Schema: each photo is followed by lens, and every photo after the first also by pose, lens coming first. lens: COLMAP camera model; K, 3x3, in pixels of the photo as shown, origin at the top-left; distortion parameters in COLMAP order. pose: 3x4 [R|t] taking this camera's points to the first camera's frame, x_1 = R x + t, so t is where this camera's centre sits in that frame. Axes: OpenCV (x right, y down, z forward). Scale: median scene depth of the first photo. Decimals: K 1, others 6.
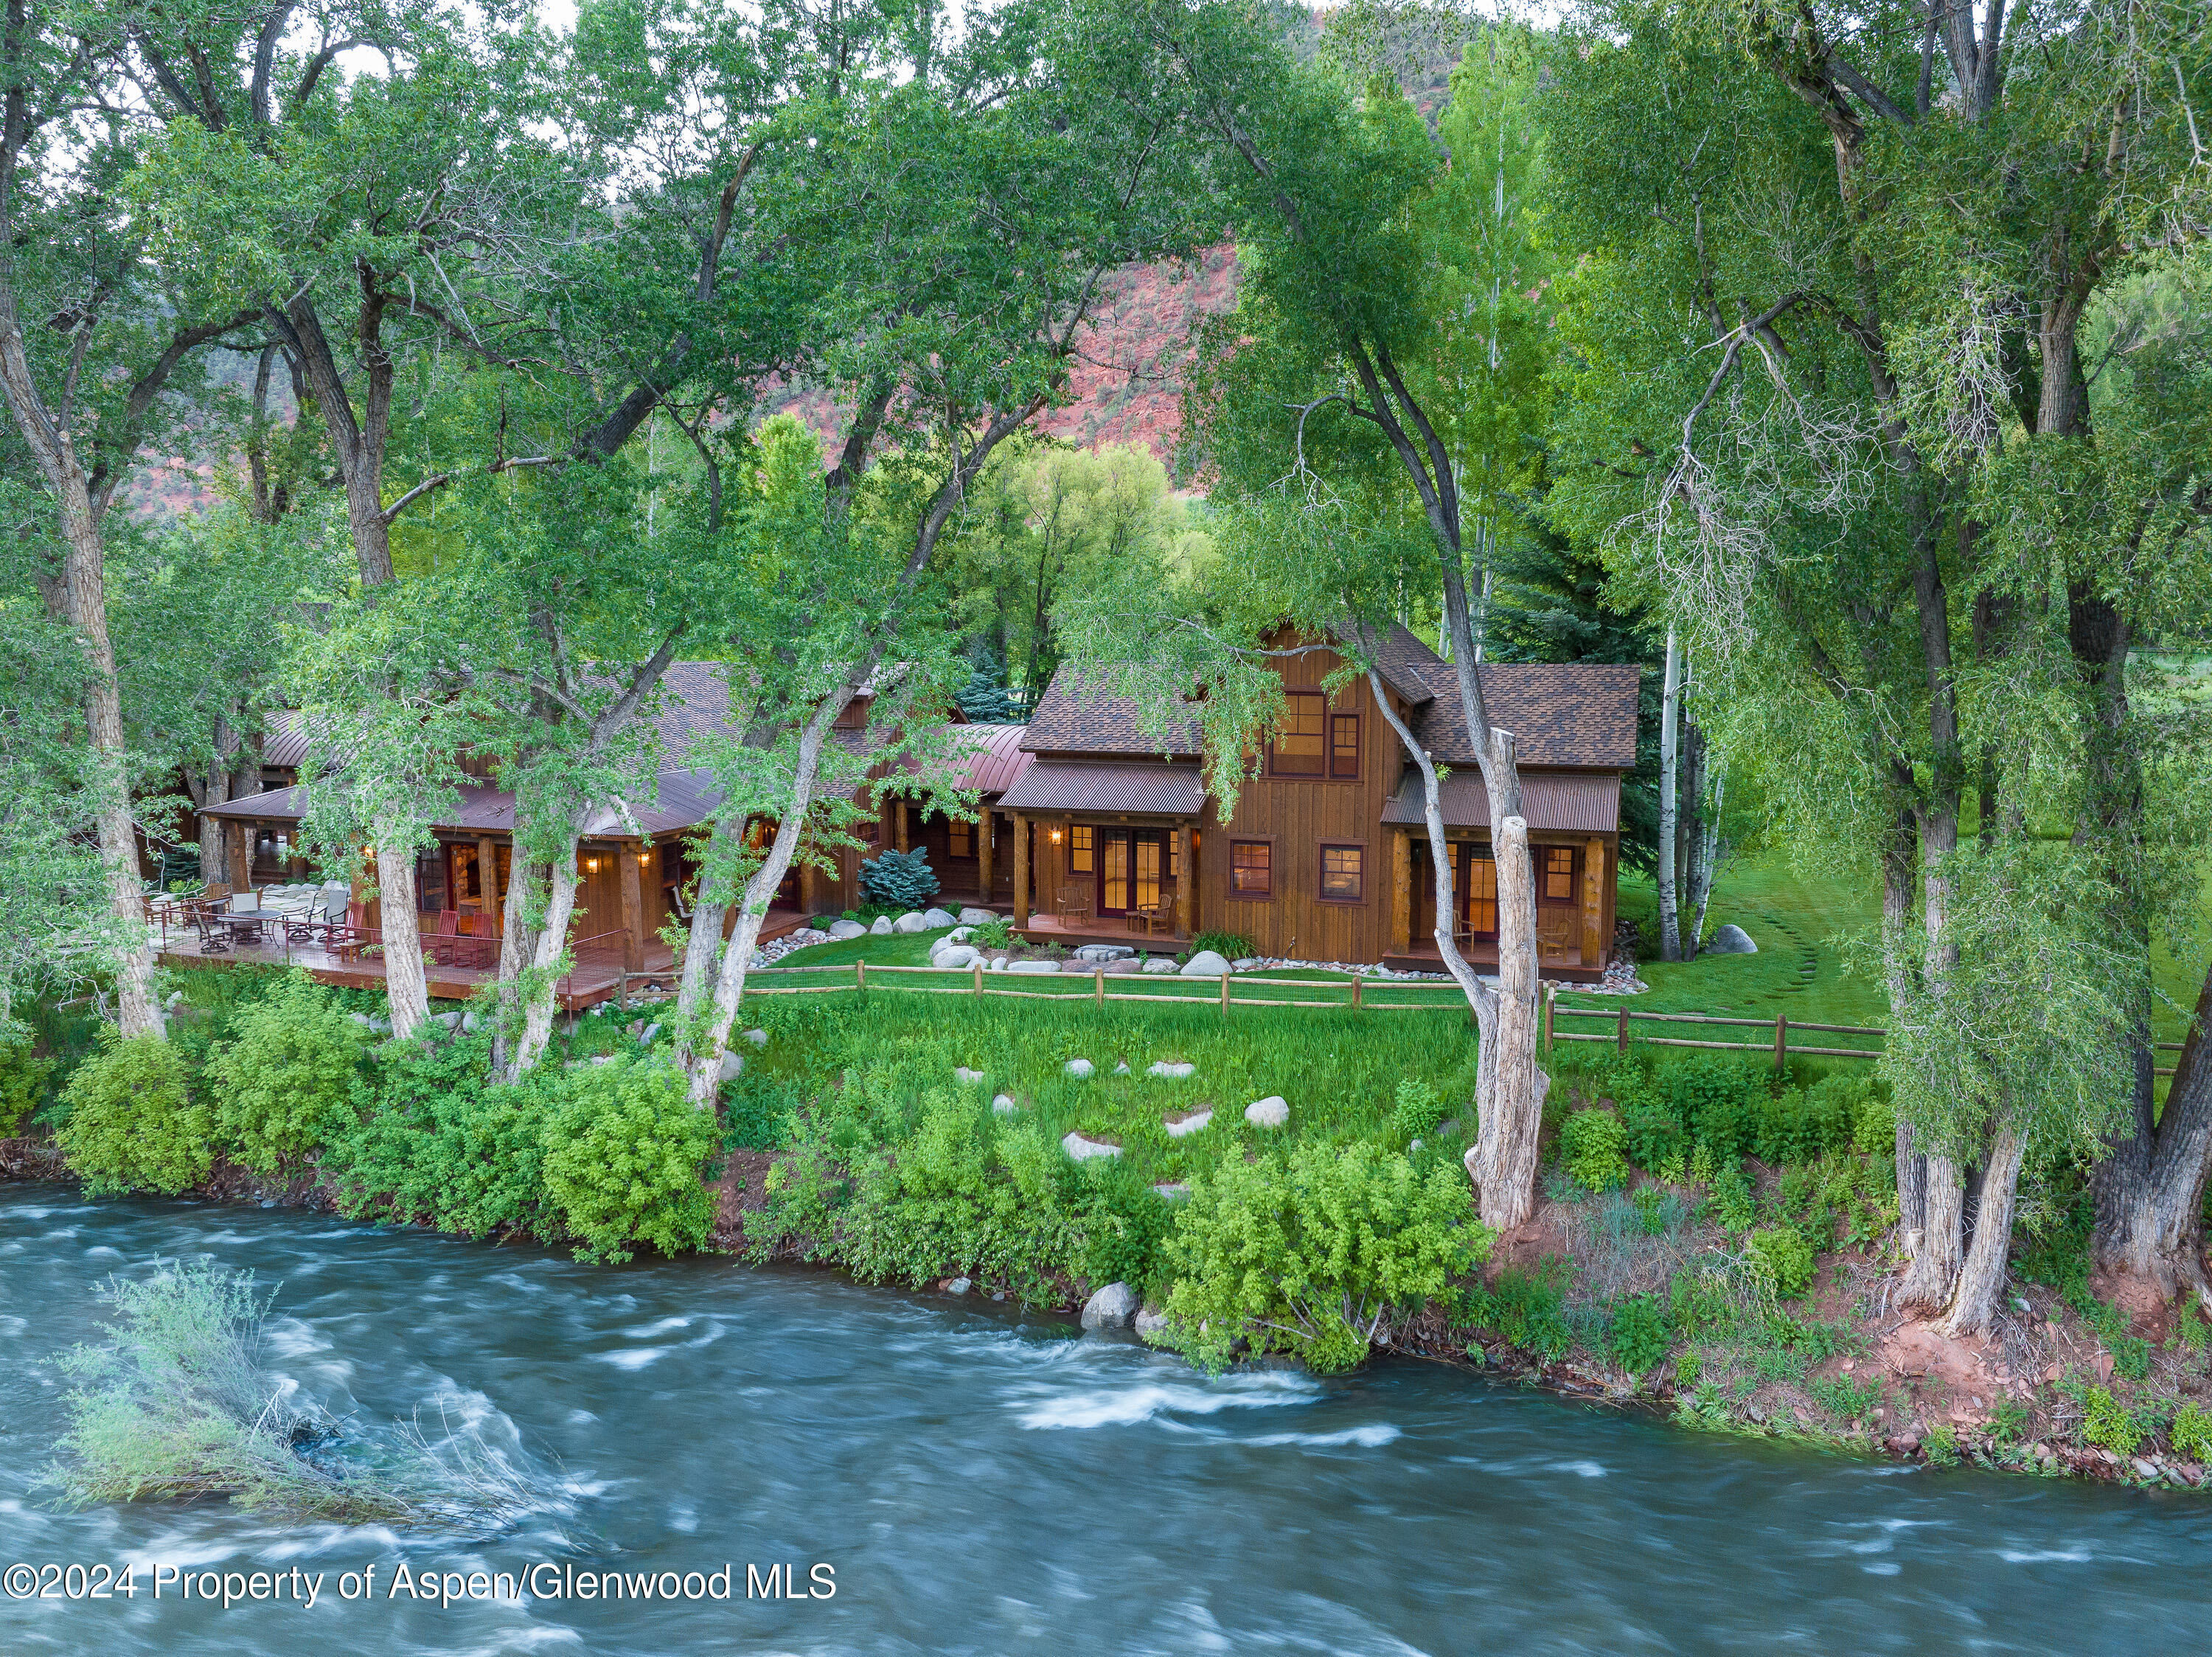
lens RADIAL K [[1558.9, 0, 1106.0], [0, 1558.9, 828.5], [0, 0, 1]] dist [-0.024750, -0.004920]
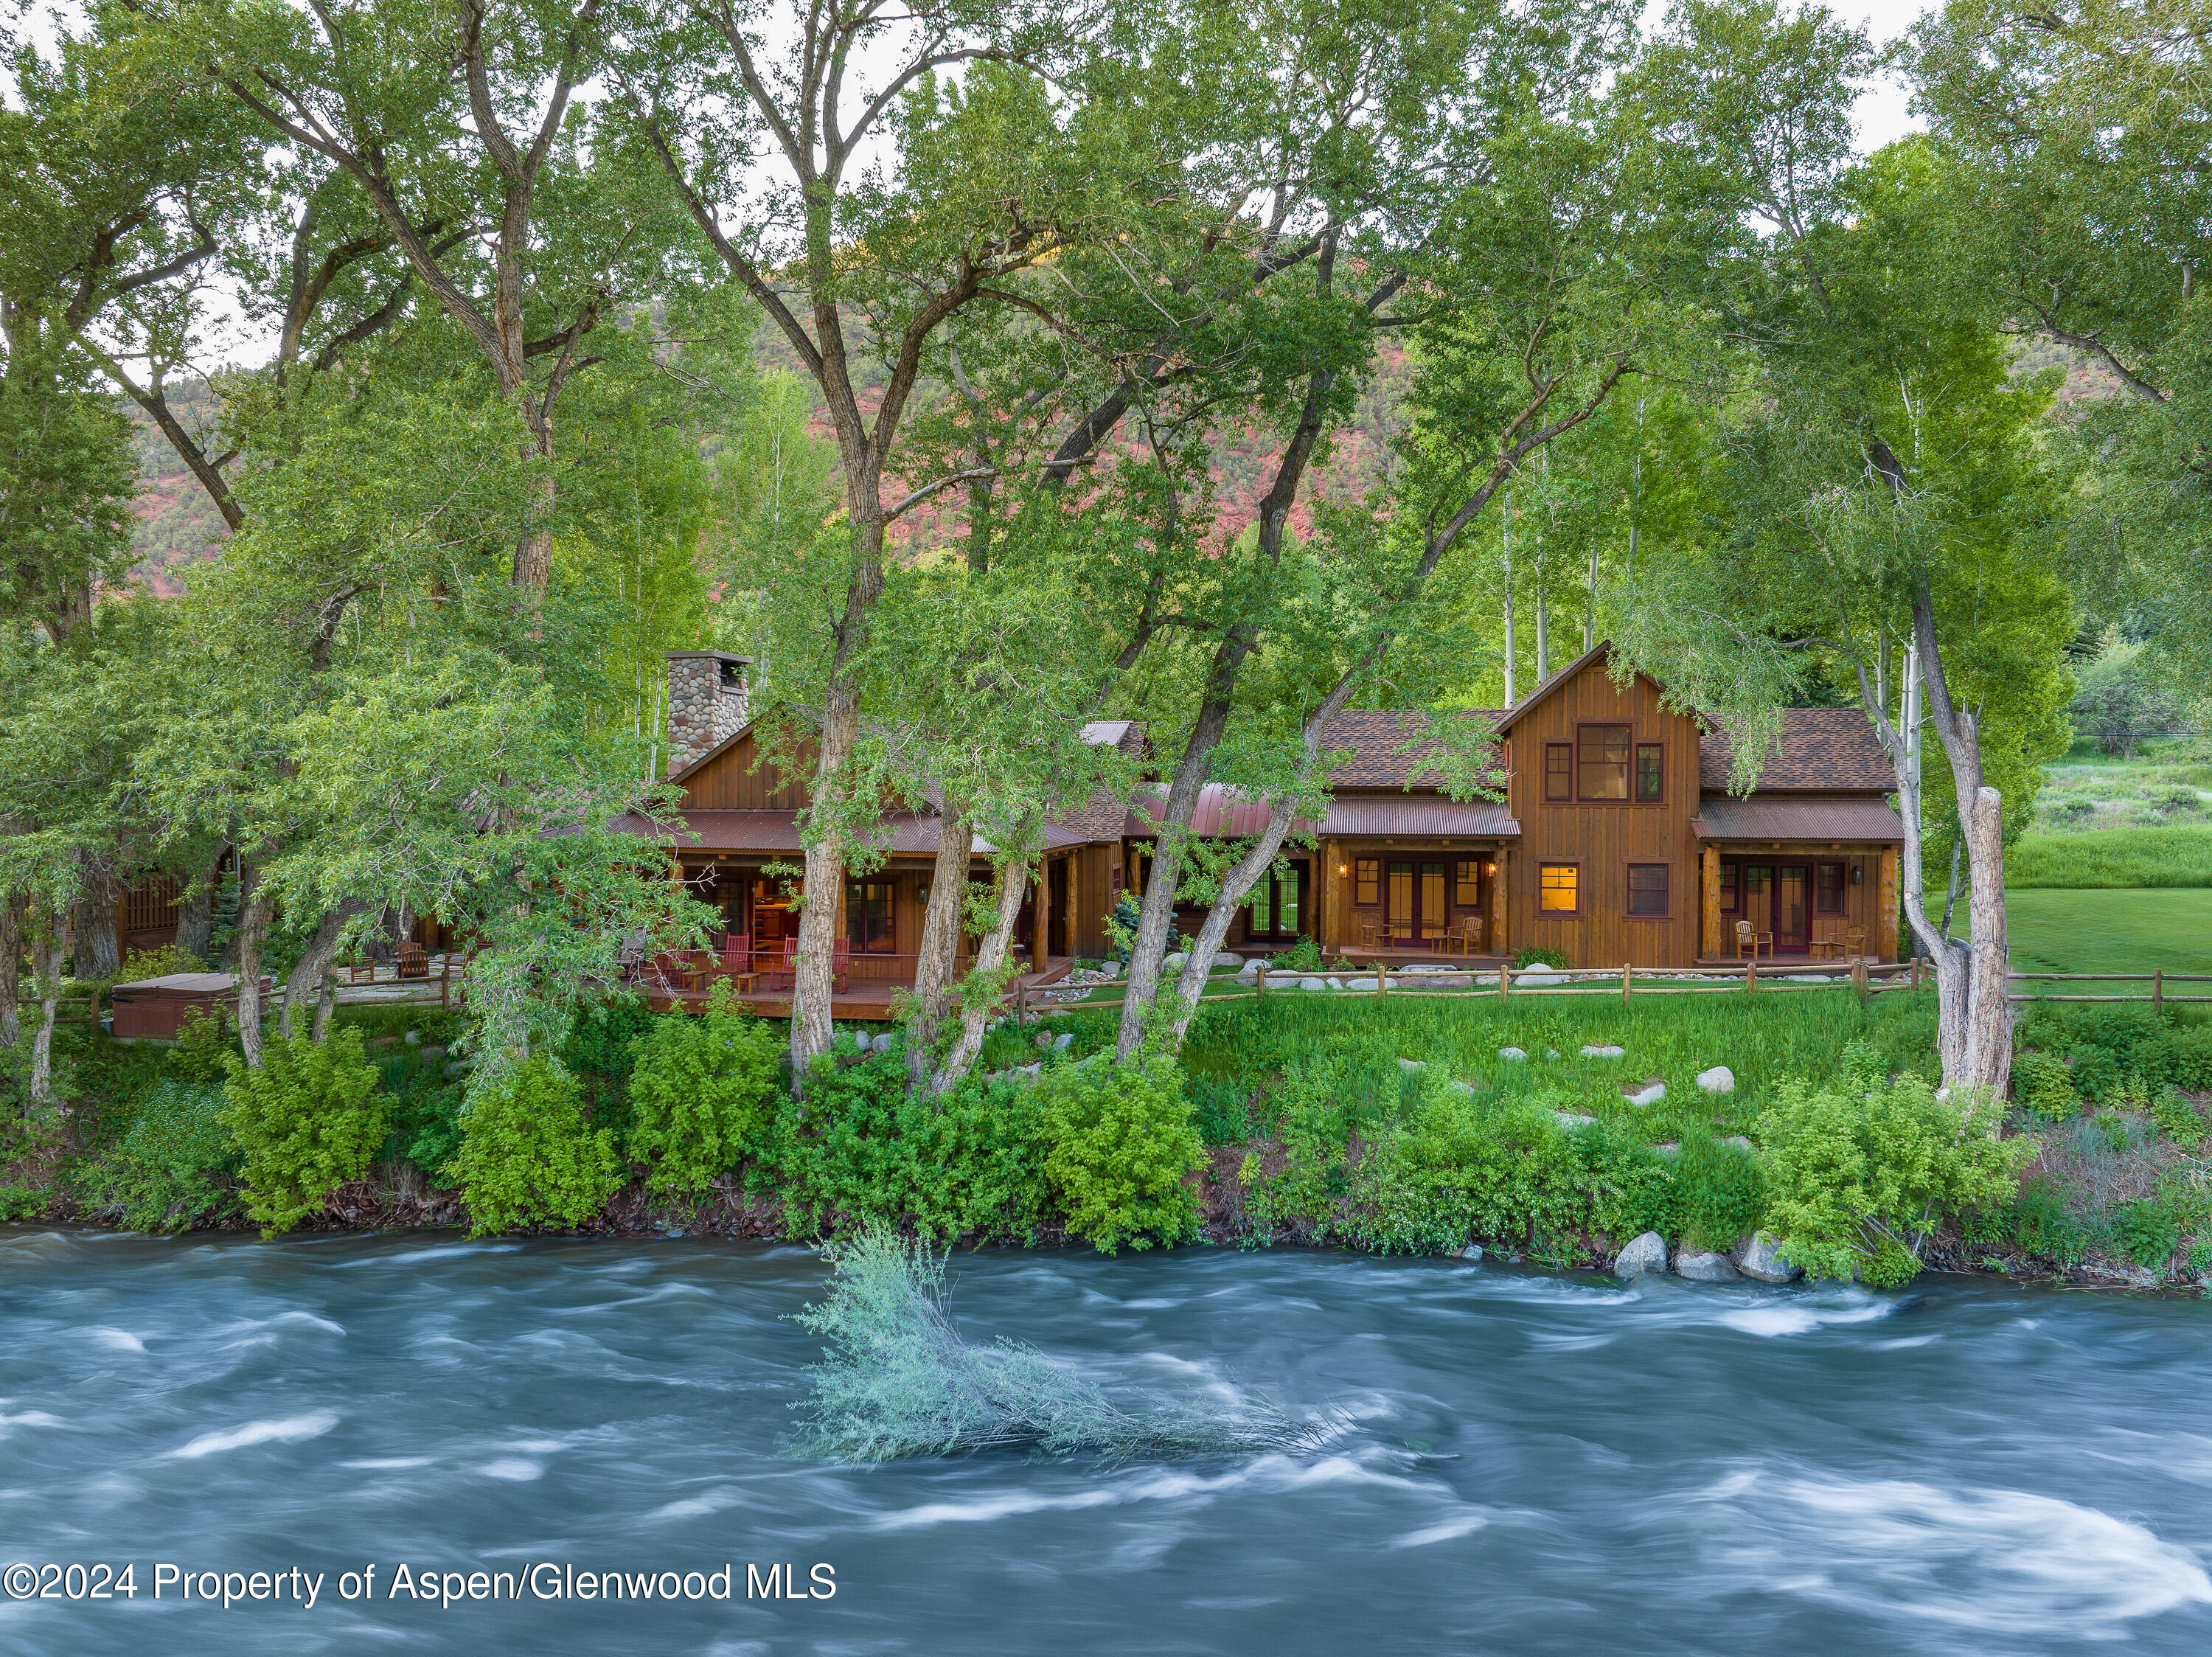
lens RADIAL K [[1558.9, 0, 1106.0], [0, 1558.9, 828.5], [0, 0, 1]] dist [-0.024750, -0.004920]
pose [[0.984677, -0.000293, 0.174387, -0.506687], [0.018690, 0.994416, -0.103861, 0.113478], [-0.173383, 0.105529, 0.979184, -0.000454]]
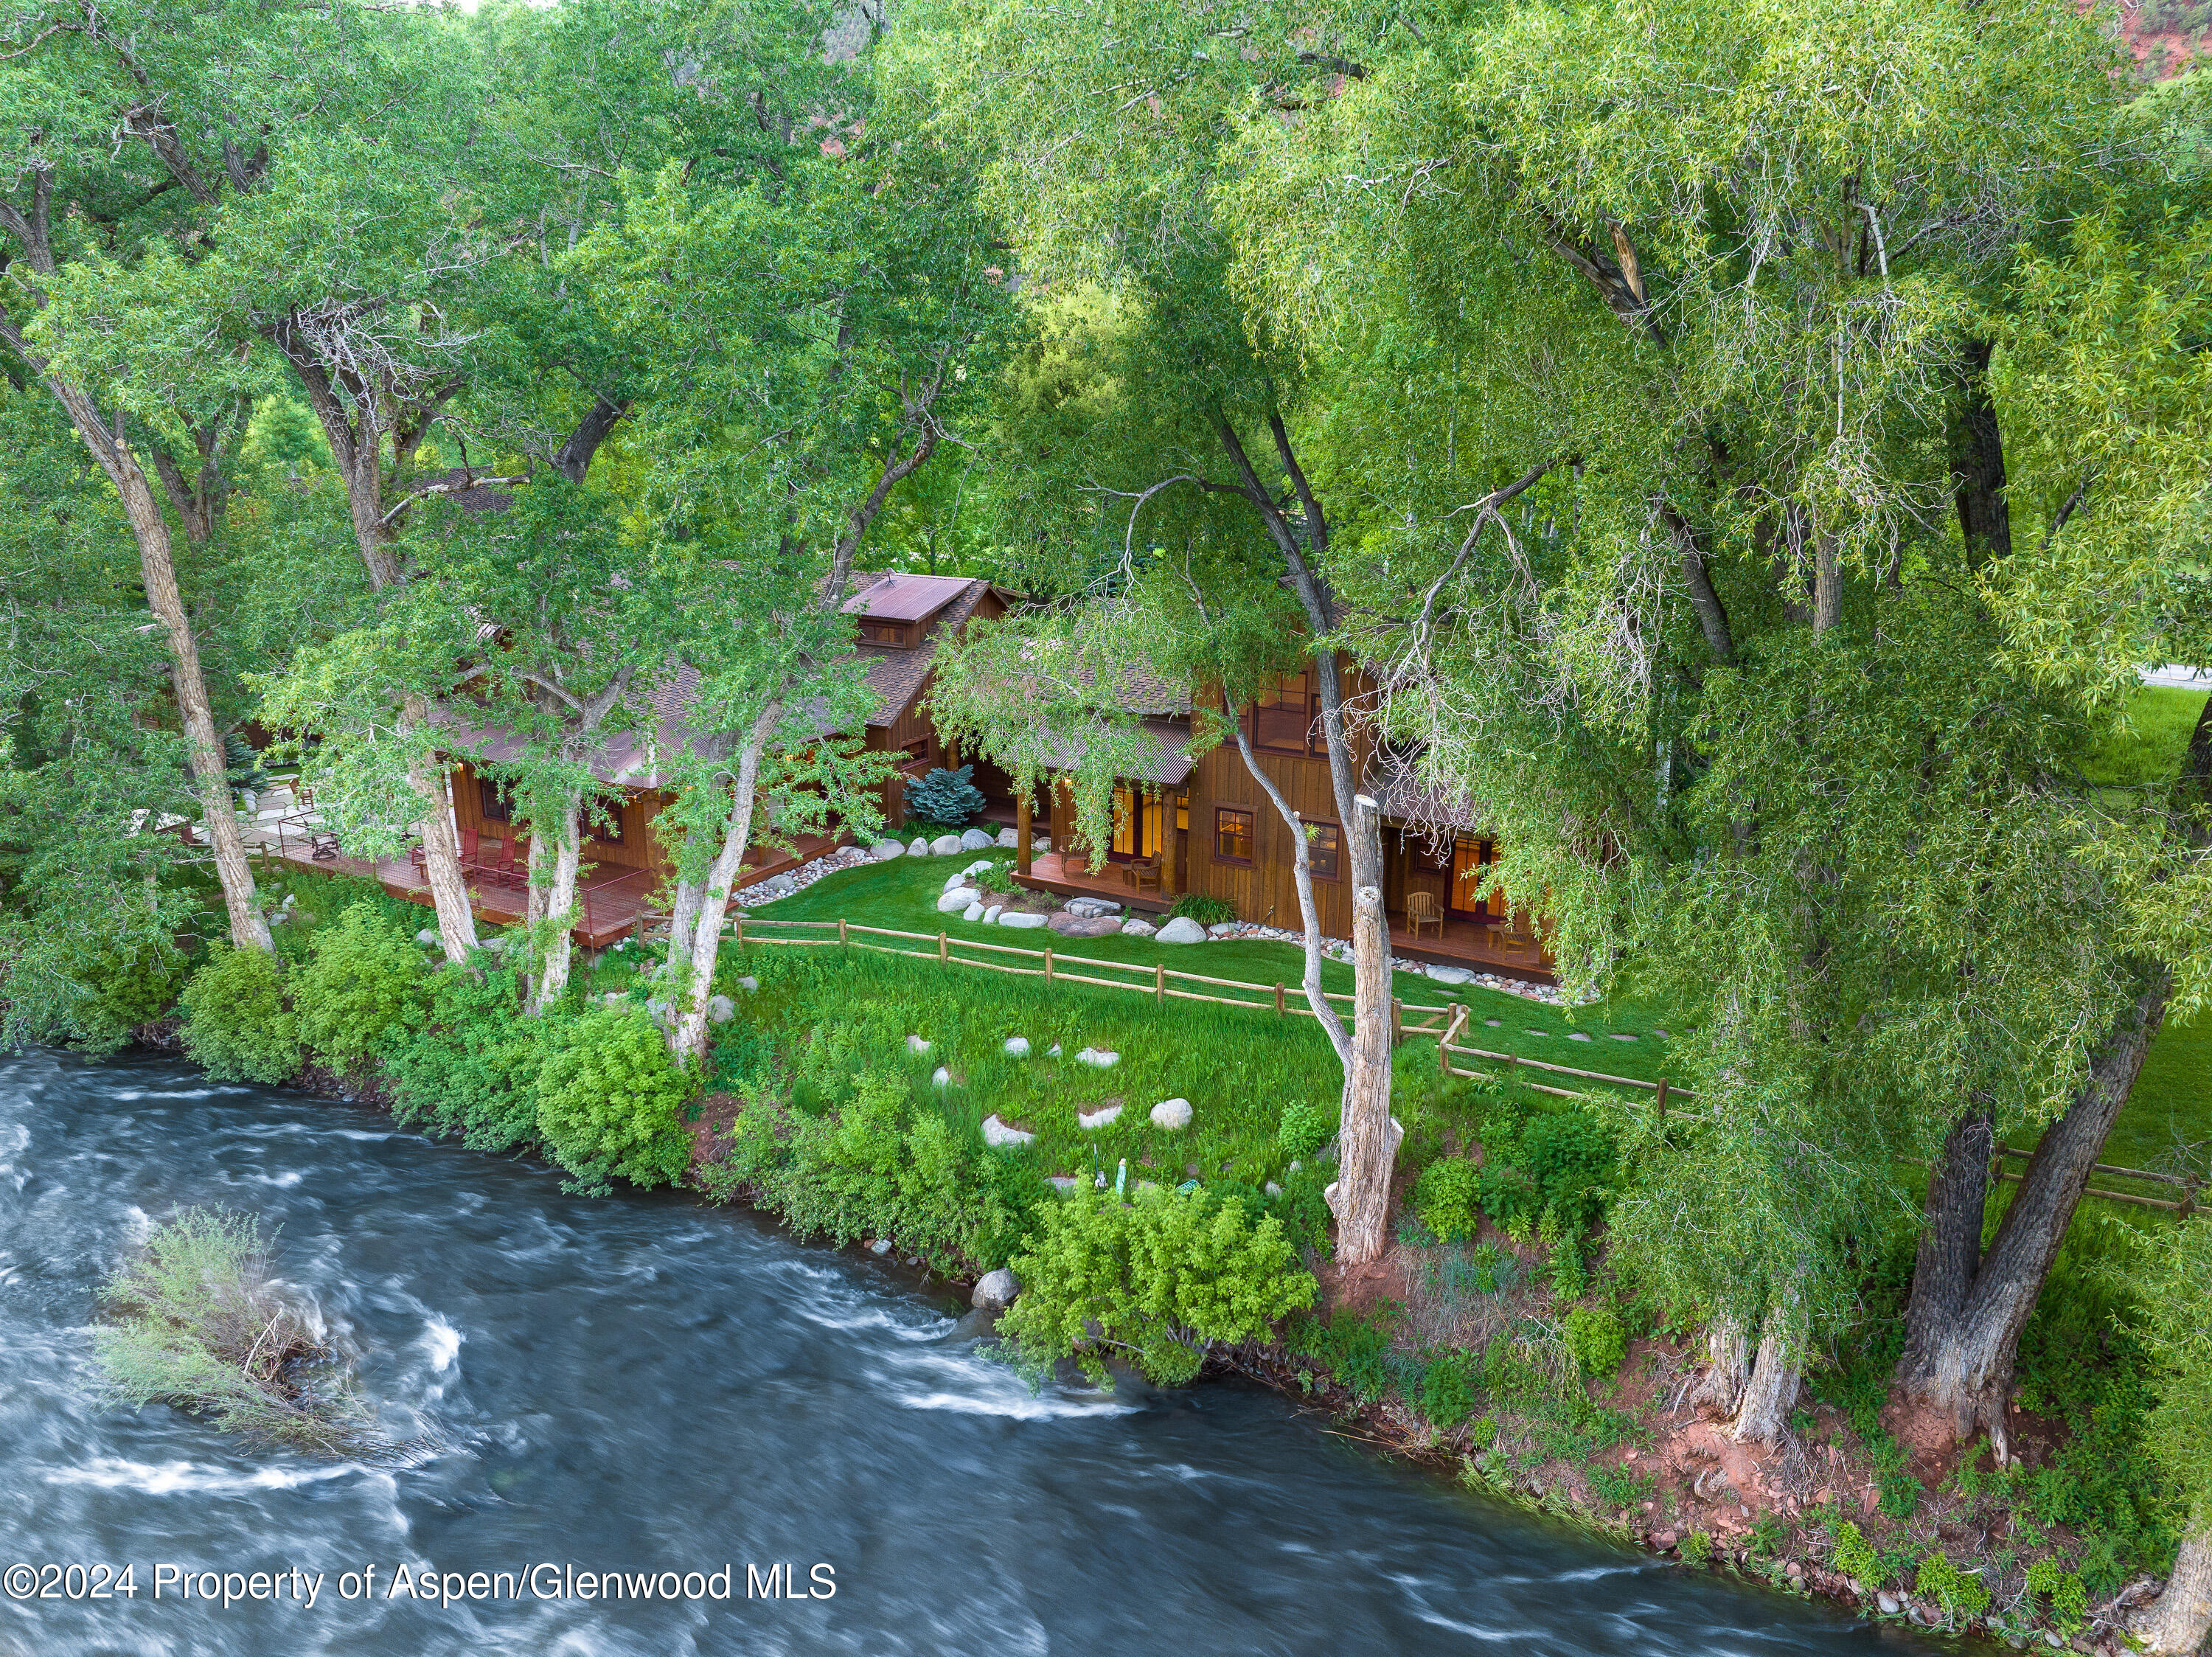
lens RADIAL K [[1555.5, 0, 1106.0], [0, 1555.5, 828.5], [0, 0, 1]] dist [-0.005526, -0.045365]
pose [[0.984205, 0.051511, -0.169374, 0.231103], [-0.023901, 0.986636, 0.161175, -0.178498], [0.175413, -0.154581, 0.972283, -0.001248]]
